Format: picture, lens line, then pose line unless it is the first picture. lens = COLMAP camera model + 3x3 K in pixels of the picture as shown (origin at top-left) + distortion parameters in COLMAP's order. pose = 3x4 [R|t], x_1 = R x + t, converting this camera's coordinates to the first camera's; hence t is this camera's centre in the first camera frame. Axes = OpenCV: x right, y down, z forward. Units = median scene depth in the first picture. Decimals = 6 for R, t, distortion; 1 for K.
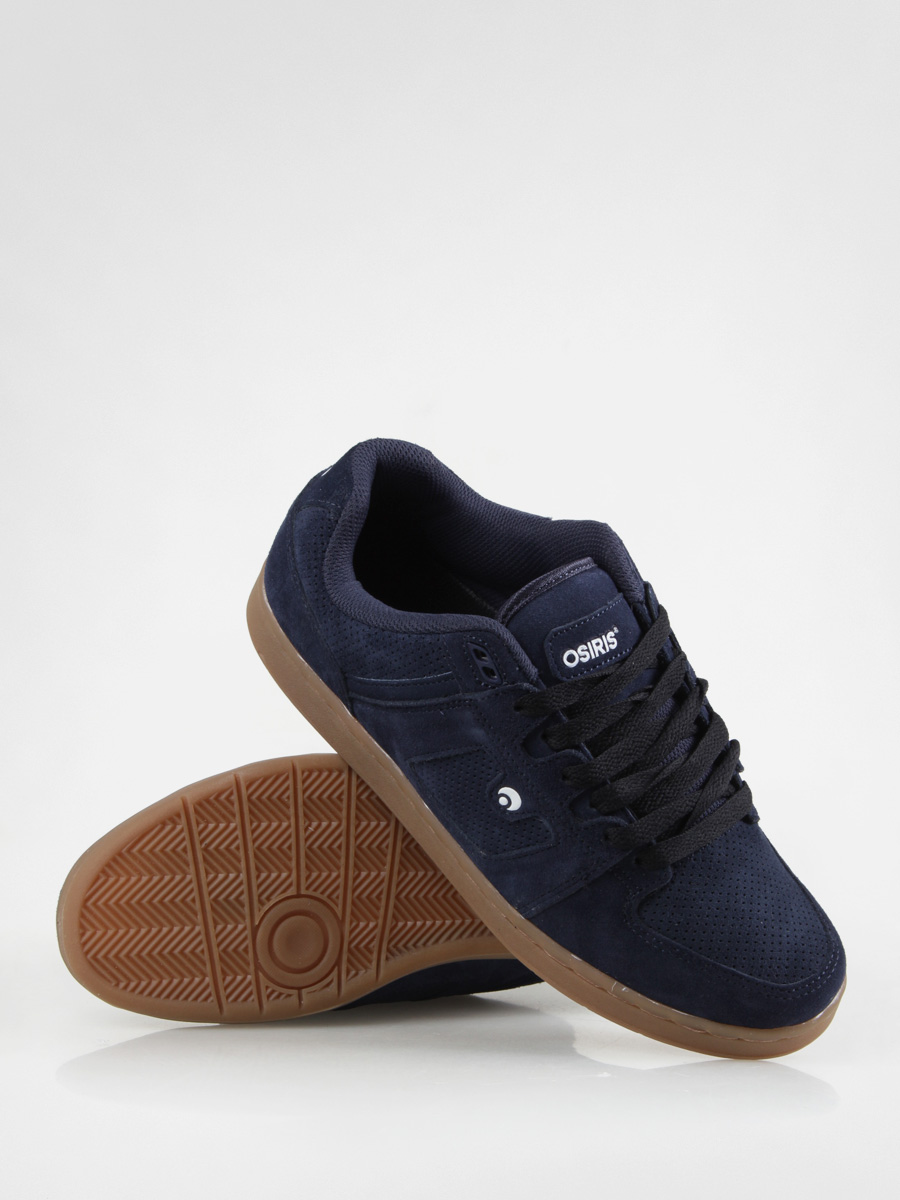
lens RADIAL K [[2971.5, 0, 450.0], [0, 2971.5, 600.0], [0, 0, 1]] dist [-0.107729, -0.140732]
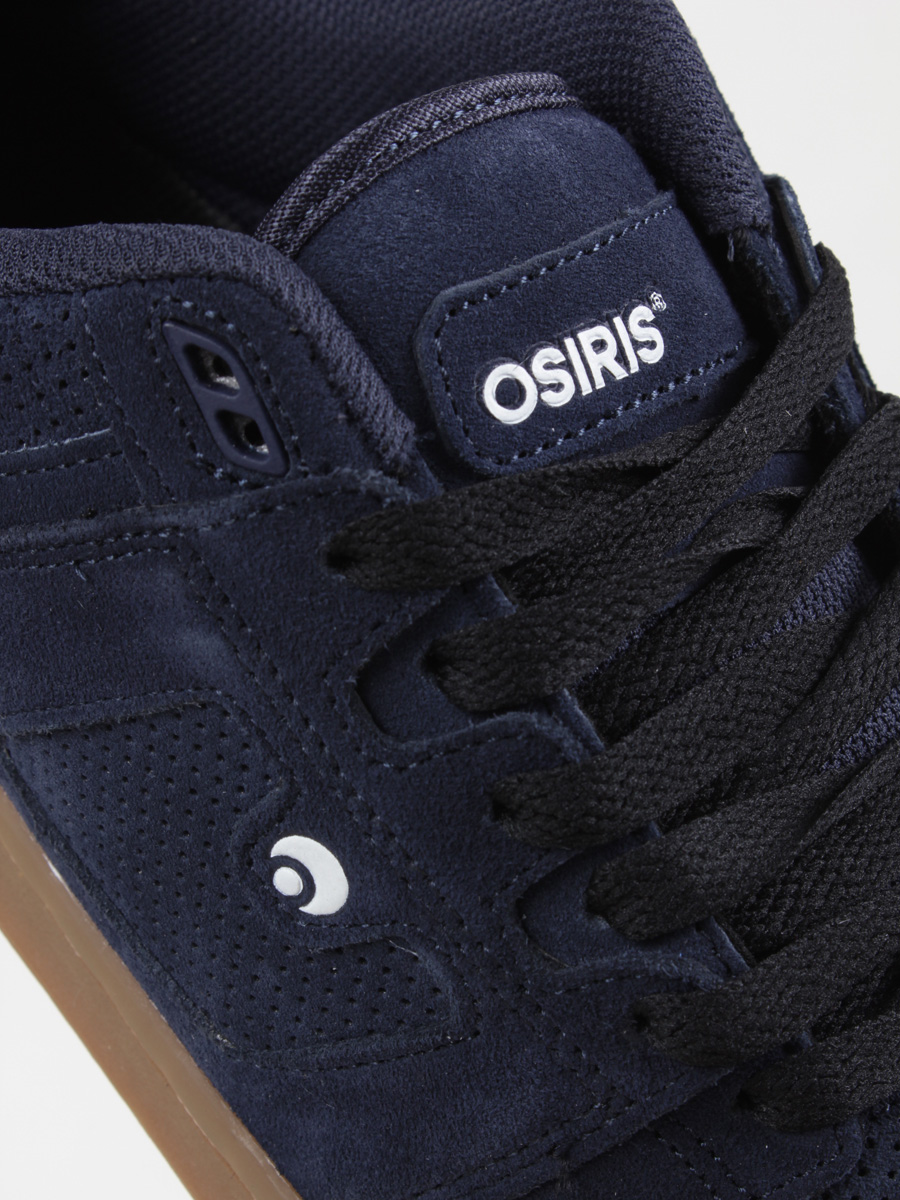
lens RADIAL K [[2971.5, 0, 450.0], [0, 2971.5, 600.0], [0, 0, 1]] dist [-0.107729, -0.140732]
pose [[0.999374, 0.022775, 0.027084, 0.025541], [-0.023720, 0.999102, 0.035106, 0.029812], [-0.026261, -0.035726, 0.999017, 0.715738]]
